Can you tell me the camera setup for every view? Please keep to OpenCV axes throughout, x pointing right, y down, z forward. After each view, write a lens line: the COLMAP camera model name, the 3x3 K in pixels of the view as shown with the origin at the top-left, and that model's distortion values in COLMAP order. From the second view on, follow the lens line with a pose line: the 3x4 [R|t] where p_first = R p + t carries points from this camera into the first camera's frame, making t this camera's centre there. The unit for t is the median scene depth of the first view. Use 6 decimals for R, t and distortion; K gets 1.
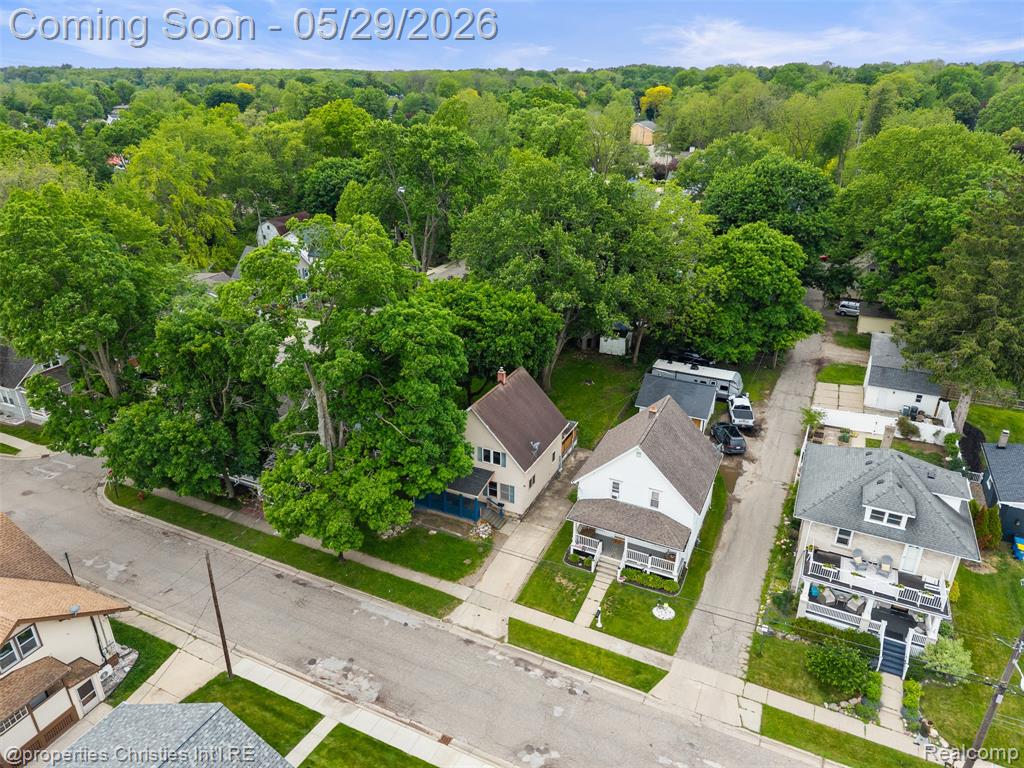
lens RADIAL K [[690.0, 0, 513.6], [0, 690.0, 378.3], [0, 0, 1]] dist [0.011259, 0.000053]
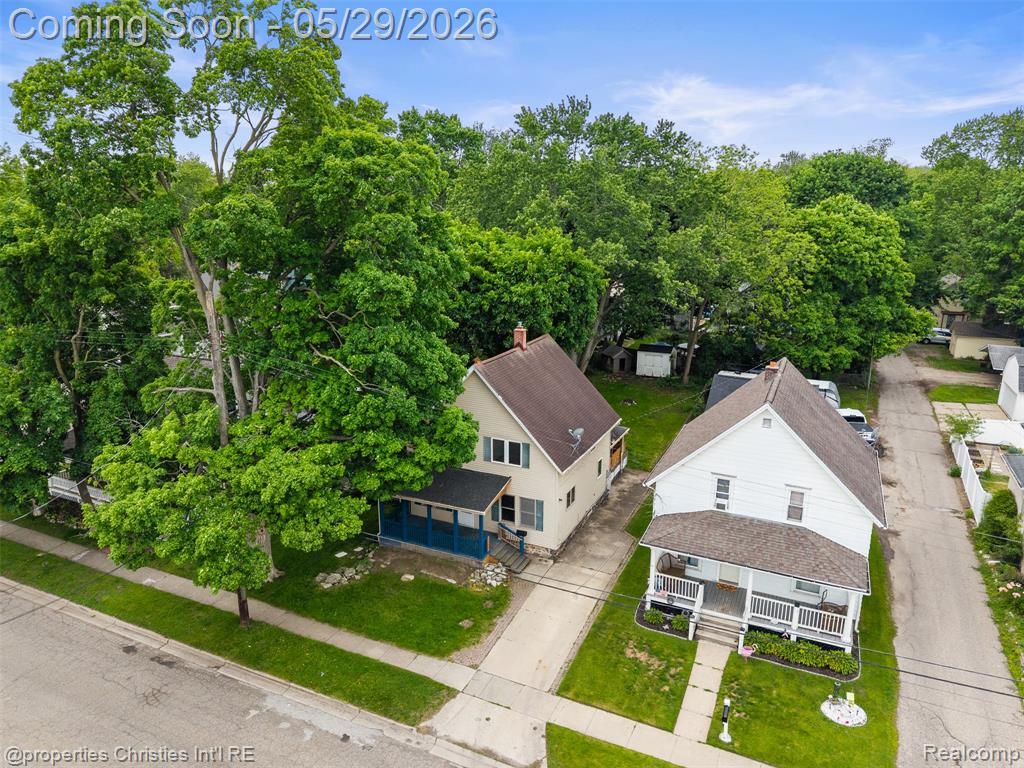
lens RADIAL K [[689.9, 0, 512.0], [0, 689.9, 384.0], [0, 0, 1]] dist [-0.002709, 0.002824]
pose [[0.999992, -0.003849, 0.000642, -0.028719], [0.003902, 0.988555, -0.150810, 0.156542], [-0.000055, 0.150811, 0.988563, 0.409121]]
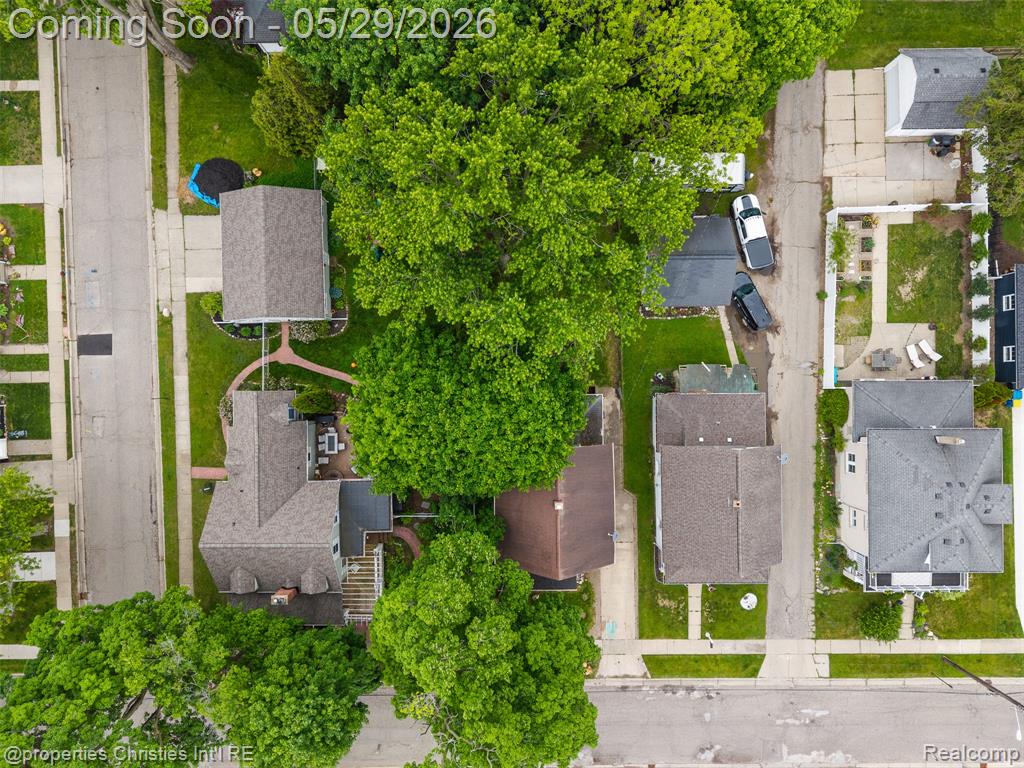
lens RADIAL K [[690.0, 0, 513.6], [0, 690.0, 378.3], [0, 0, 1]] dist [0.011259, 0.000053]
pose [[0.901761, -0.432235, 0.000264, 0.001136], [0.172410, 0.360255, 0.916783, -0.971447], [-0.396361, -0.826673, 0.399386, 0.911360]]
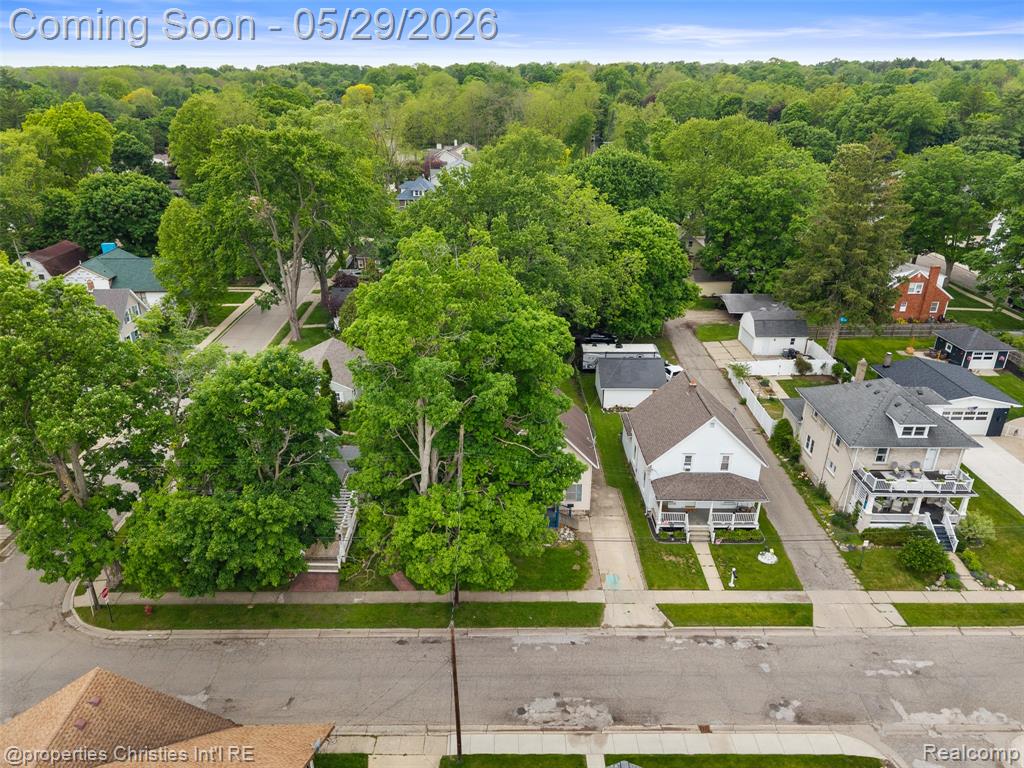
lens RADIAL K [[690.0, 0, 513.6], [0, 690.0, 378.3], [0, 0, 1]] dist [0.011259, 0.000053]
pose [[0.901317, -0.174875, 0.396291, -0.494223], [0.173999, 0.983994, 0.038476, -0.055327], [-0.396676, 0.034275, 0.917318, 0.116927]]
